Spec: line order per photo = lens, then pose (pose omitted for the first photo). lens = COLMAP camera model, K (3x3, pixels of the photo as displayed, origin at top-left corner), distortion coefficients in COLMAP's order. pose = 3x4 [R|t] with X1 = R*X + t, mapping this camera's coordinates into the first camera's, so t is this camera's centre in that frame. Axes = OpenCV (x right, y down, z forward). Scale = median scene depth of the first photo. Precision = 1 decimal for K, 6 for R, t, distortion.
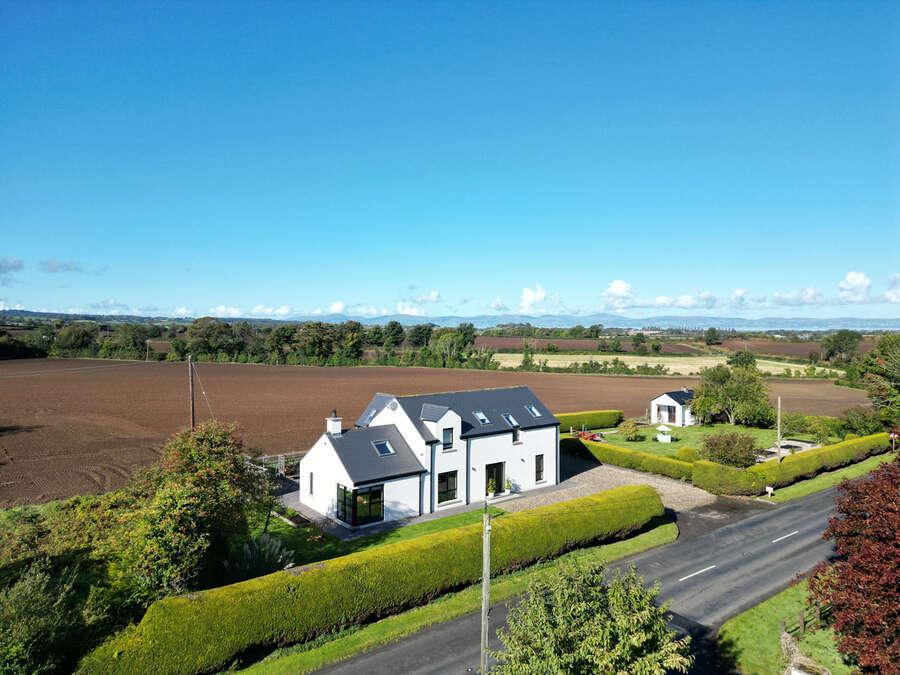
lens RADIAL K [[619.5, 0, 434.9], [0, 619.5, 316.6], [0, 0, 1]] dist [0.064200, -0.096718]
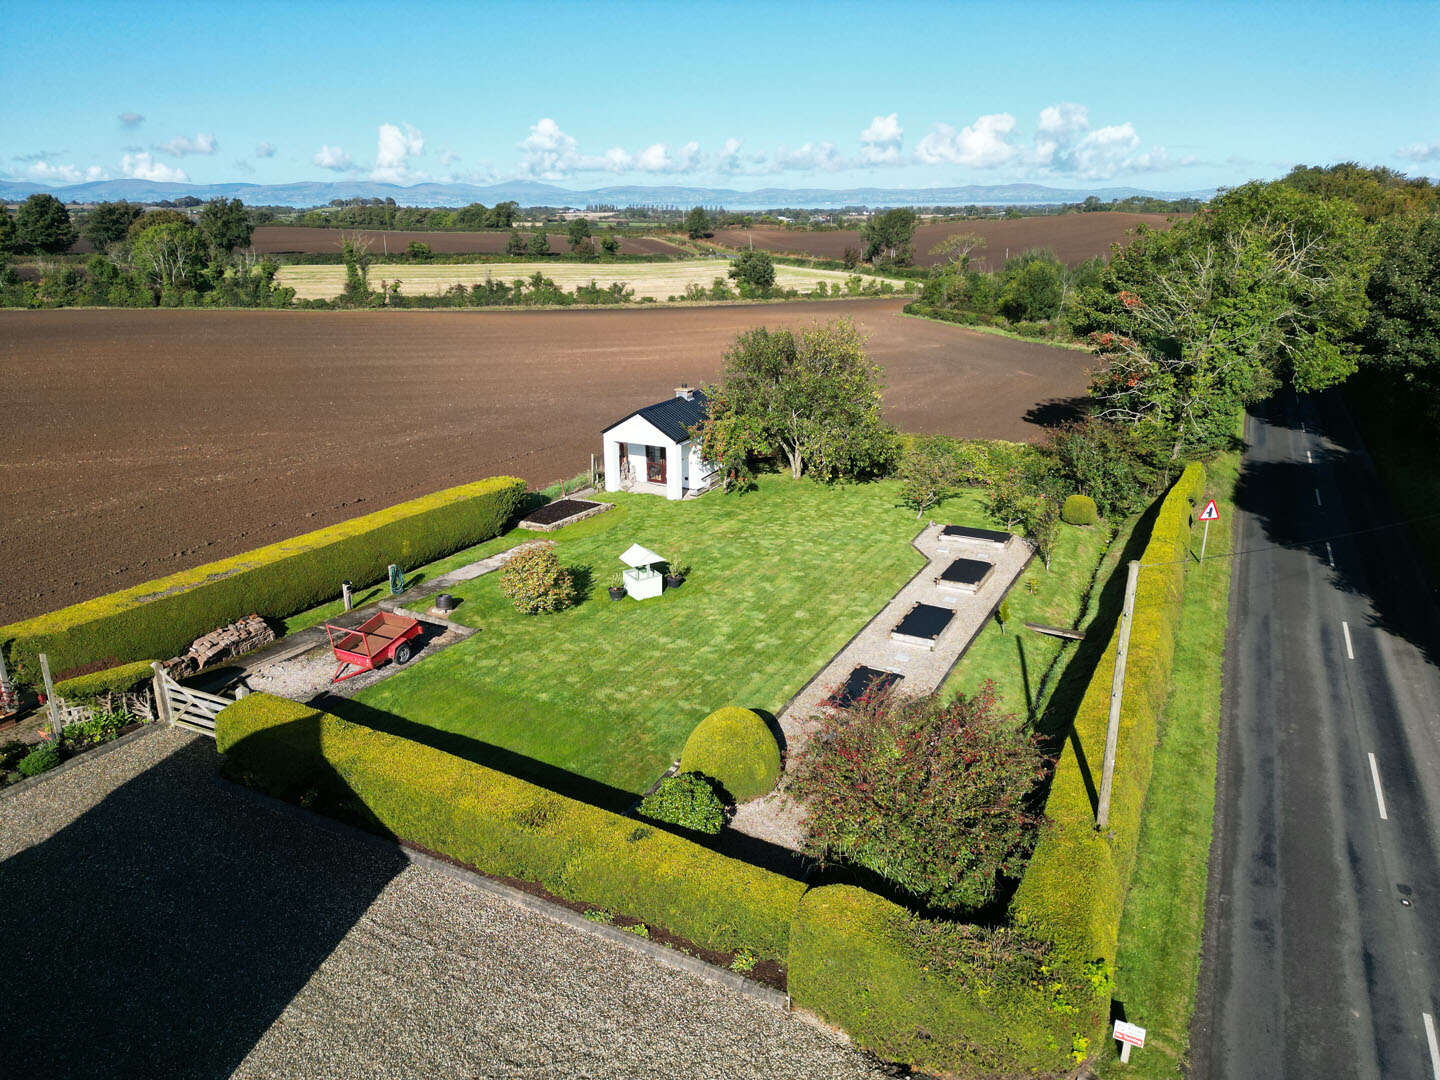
lens RADIAL K [[996.0, 0, 726.0], [0, 996.0, 537.3], [0, 0, 1]] dist [0.092563, -0.095261]
pose [[0.899739, -0.144403, 0.411847, 0.161238], [0.001036, 0.944379, 0.328858, 0.000709], [-0.436428, -0.295459, 0.849844, 0.451185]]
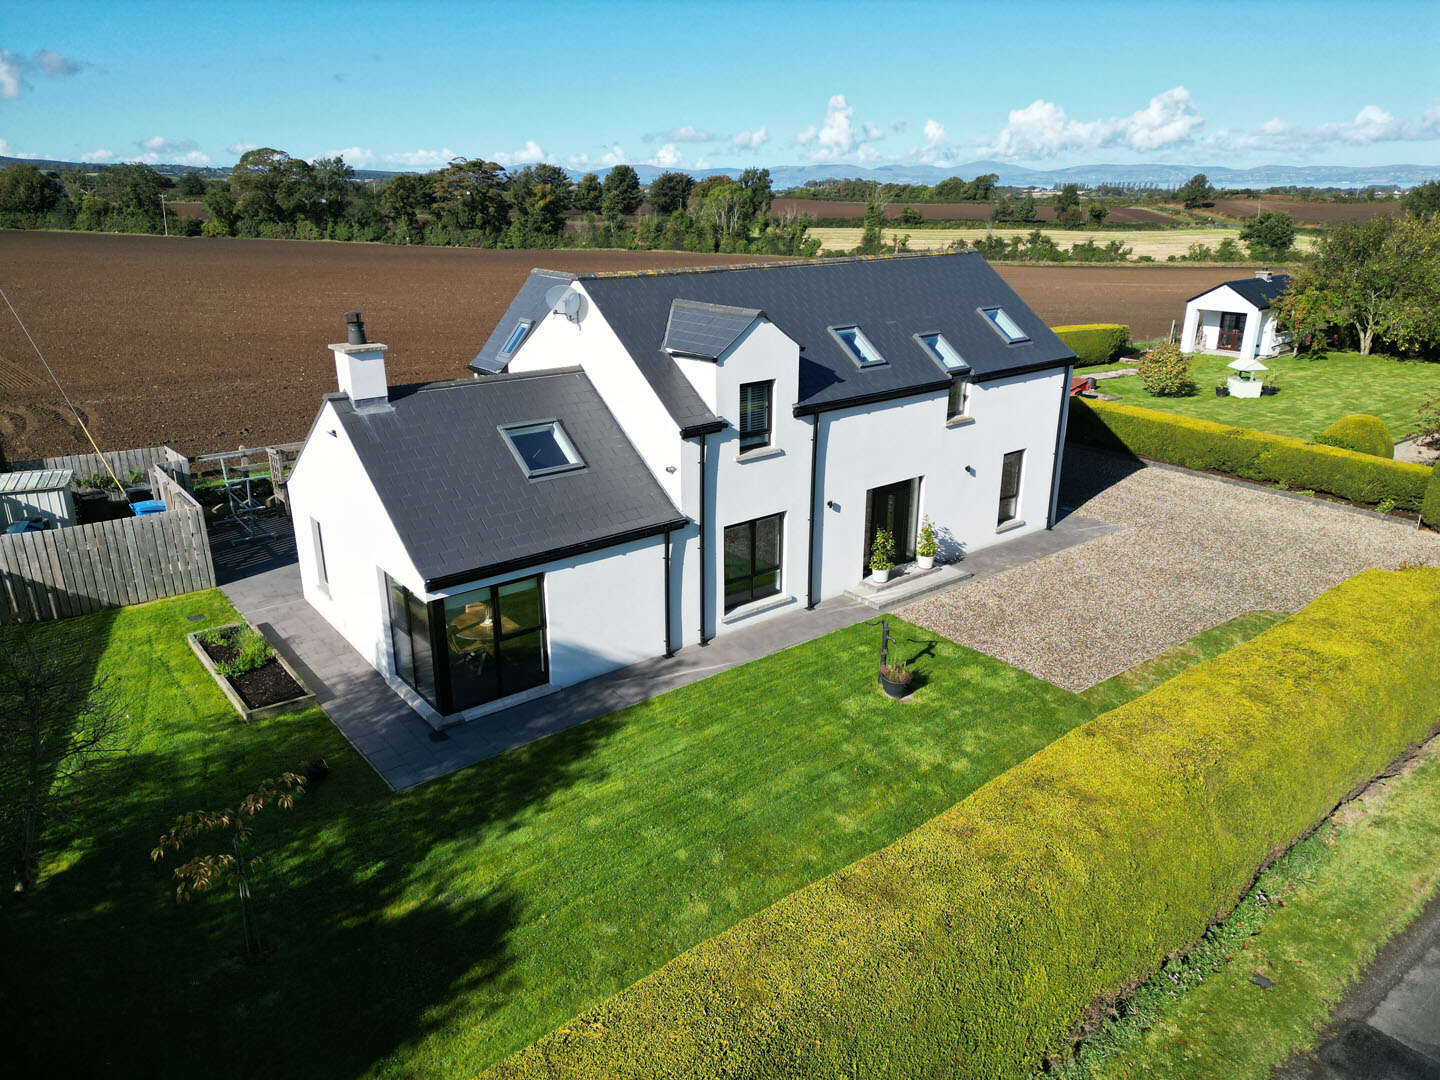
lens RADIAL K [[996.0, 0, 726.0], [0, 996.0, 537.3], [0, 0, 1]] dist [0.092563, -0.095261]
pose [[0.999643, -0.009666, 0.024918, -0.003356], [0.000511, 0.939055, 0.343766, 0.043397], [-0.026722, -0.343630, 0.938725, 0.268738]]
